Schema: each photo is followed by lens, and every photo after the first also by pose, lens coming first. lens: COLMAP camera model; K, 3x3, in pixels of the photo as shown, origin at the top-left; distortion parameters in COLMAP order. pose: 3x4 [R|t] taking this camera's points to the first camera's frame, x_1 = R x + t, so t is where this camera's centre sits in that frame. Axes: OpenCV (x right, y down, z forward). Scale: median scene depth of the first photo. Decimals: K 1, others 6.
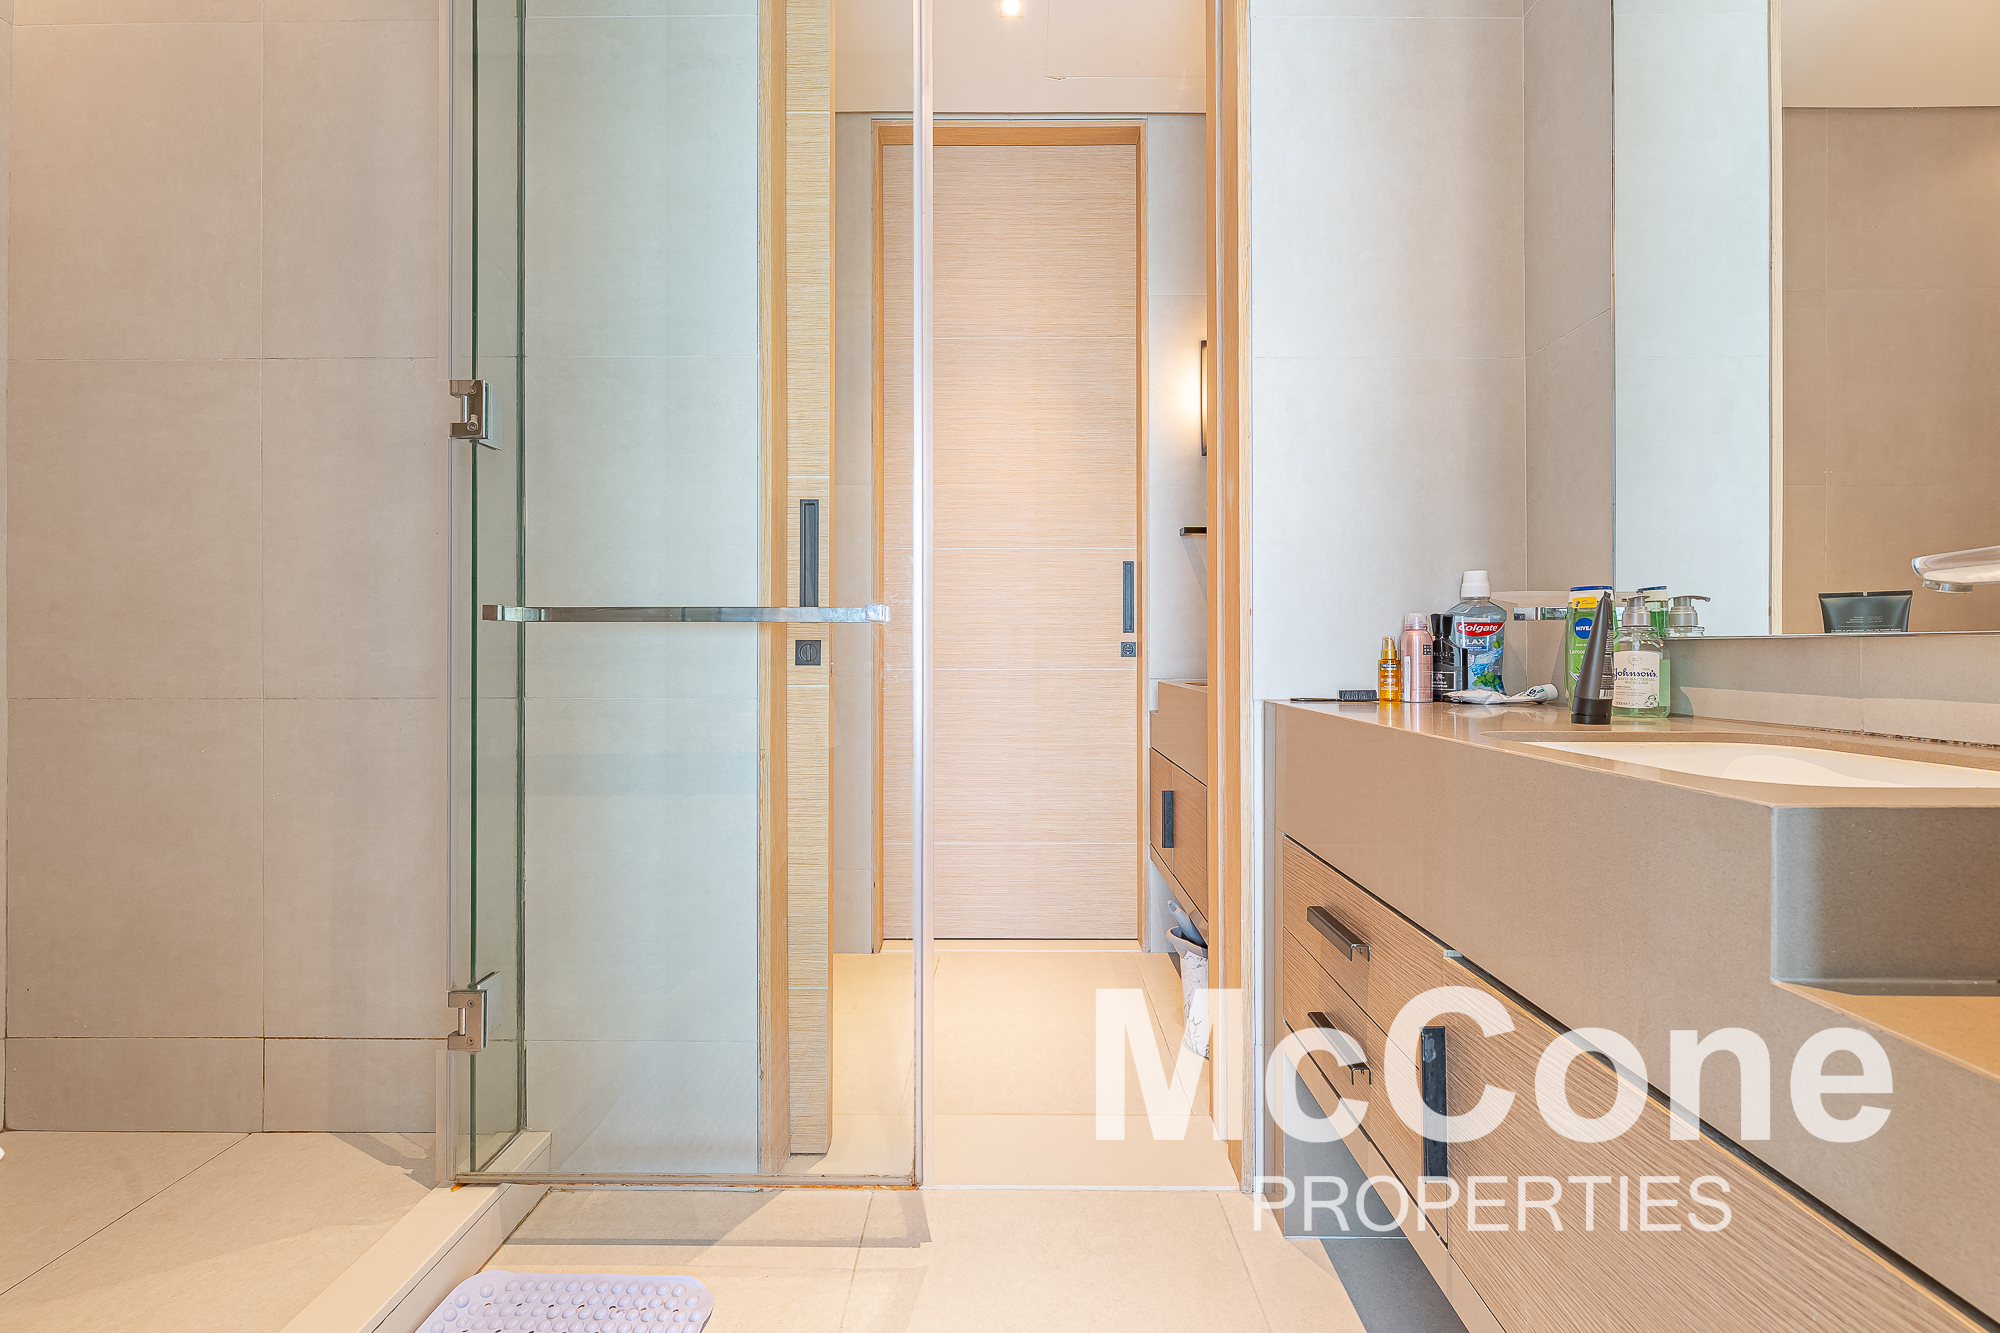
lens RADIAL K [[806.1, 0, 1002.7], [0, 806.1, 653.4], [0, 0, 1]] dist [-0.003902, -0.000104]
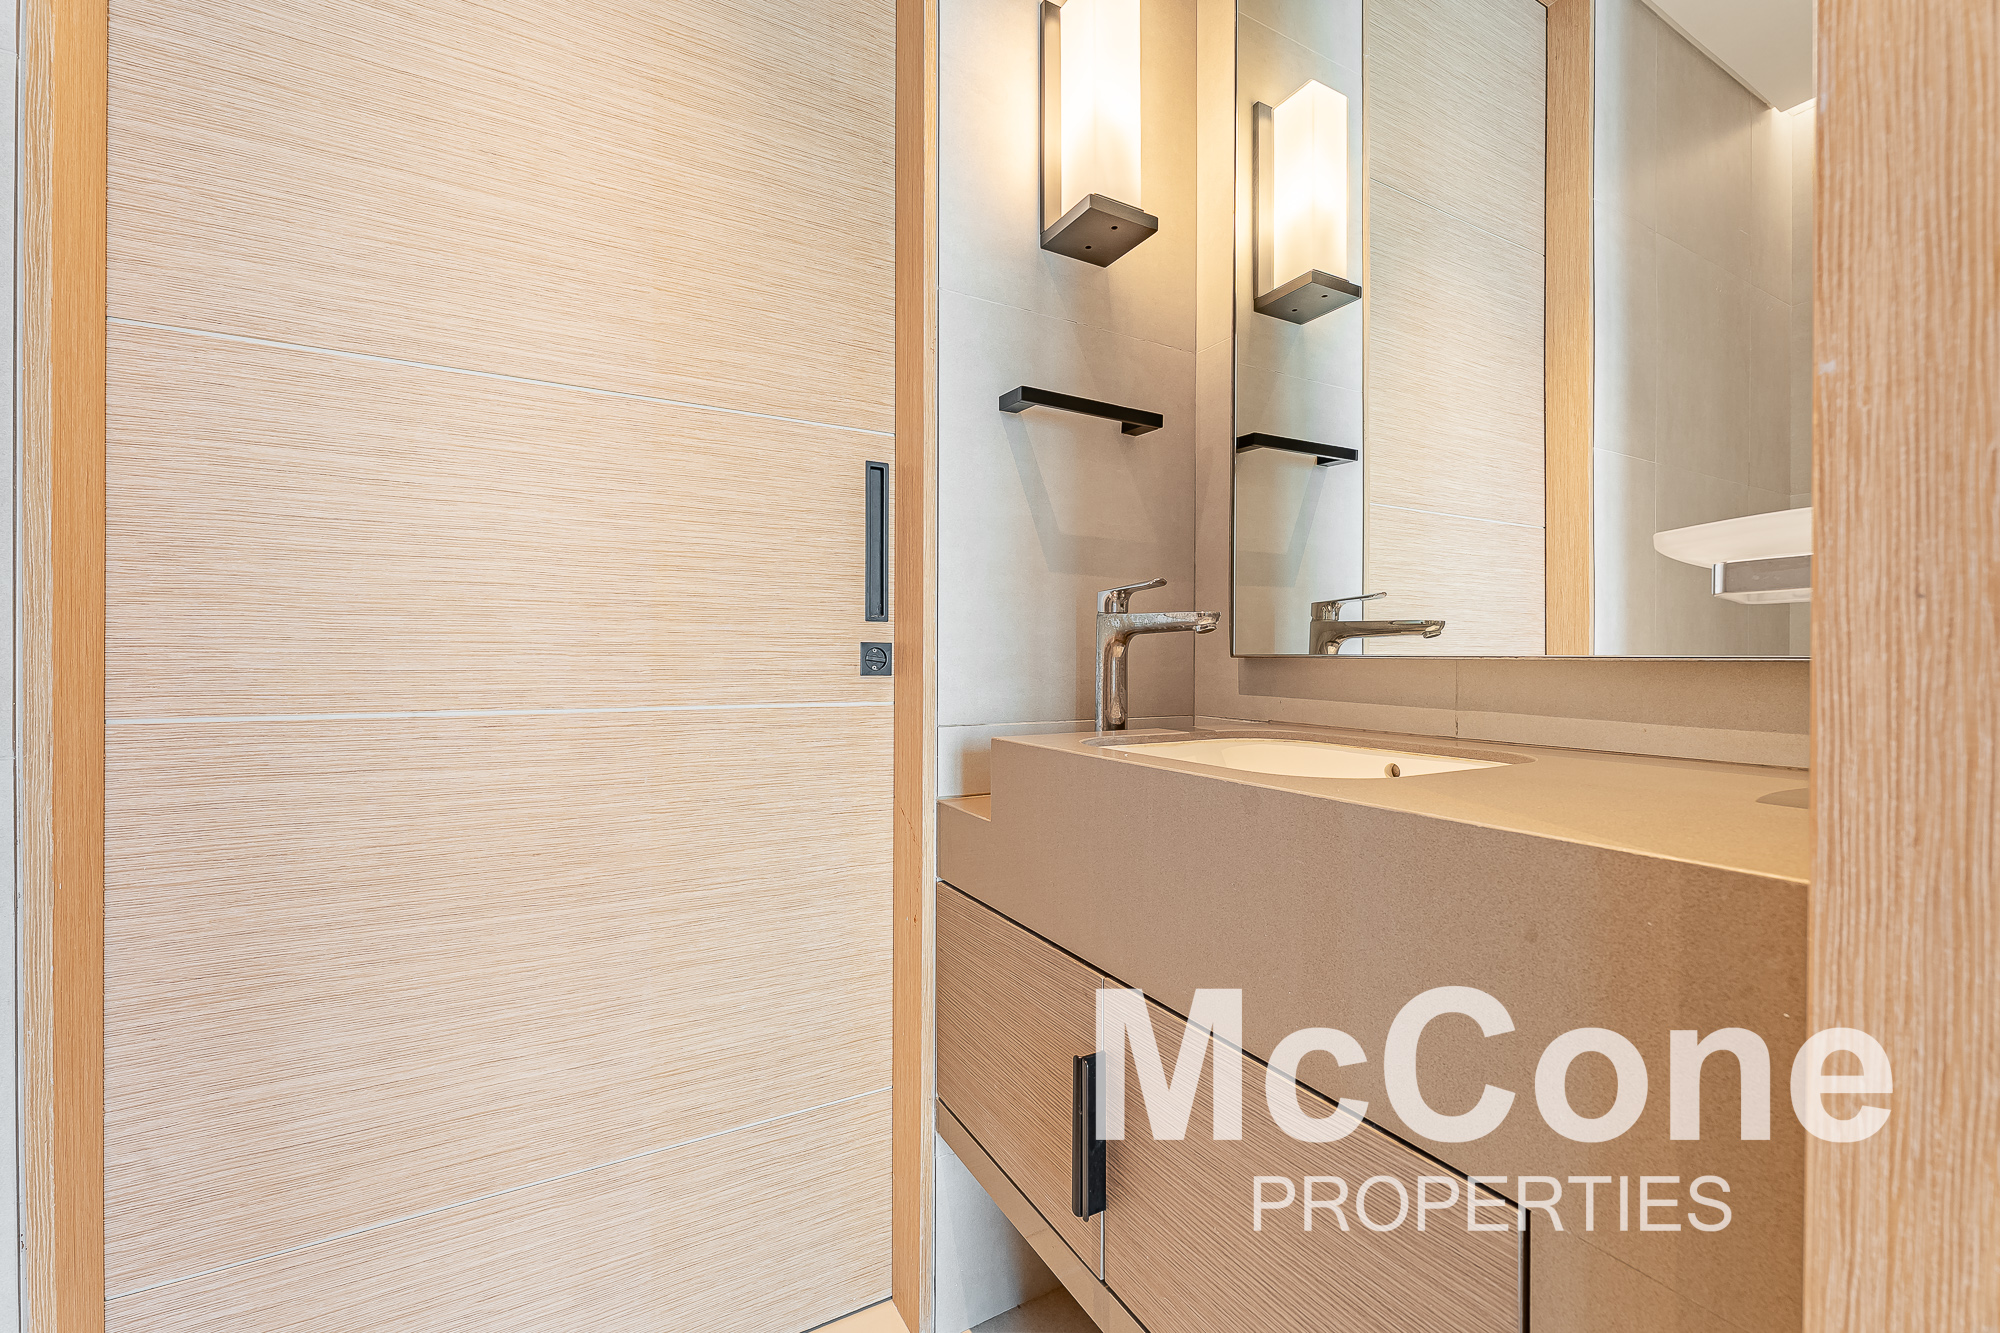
lens RADIAL K [[806.1, 0, 994.1], [0, 806.1, 660.1], [0, 0, 1]] dist [-0.003902, -0.000104]
pose [[0.873069, 0.002011, 0.487593, -0.004548], [0.001755, 0.999972, -0.007266, -0.001121], [-0.487593, 0.007200, 0.873041, 0.579928]]
